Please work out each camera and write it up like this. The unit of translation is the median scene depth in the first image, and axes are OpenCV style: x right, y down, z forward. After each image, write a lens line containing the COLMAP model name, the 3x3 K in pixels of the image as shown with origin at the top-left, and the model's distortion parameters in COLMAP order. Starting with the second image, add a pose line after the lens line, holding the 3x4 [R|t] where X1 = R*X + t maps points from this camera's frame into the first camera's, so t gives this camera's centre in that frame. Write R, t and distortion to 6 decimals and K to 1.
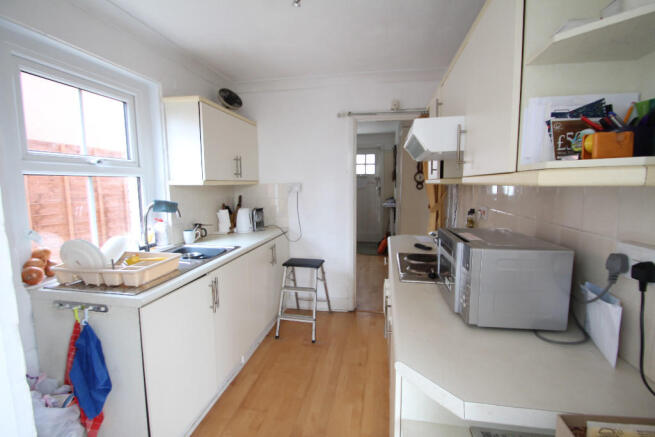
lens RADIAL K [[304.0, 0, 327.5], [0, 304.0, 218.5], [0, 0, 1]] dist [0.012539, -0.016346]
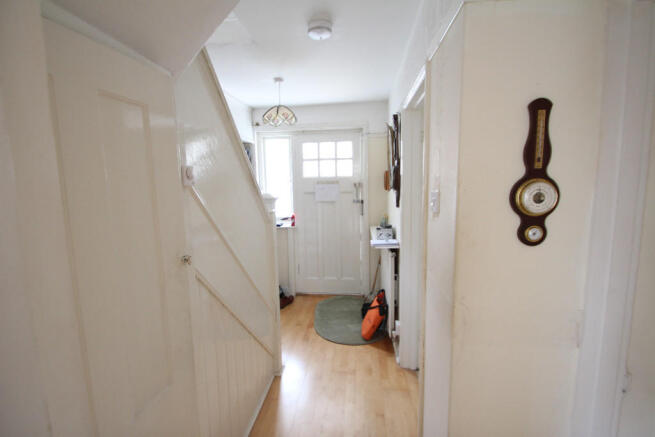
lens RADIAL K [[304.0, 0, 327.5], [0, 304.0, 218.5], [0, 0, 1]] dist [0.012539, -0.016346]
pose [[0.997688, -0.008644, 0.067409, 0.083776], [0.008685, 0.999962, -0.000314, -0.080796], [-0.067403, 0.000899, 0.997725, 0.521686]]
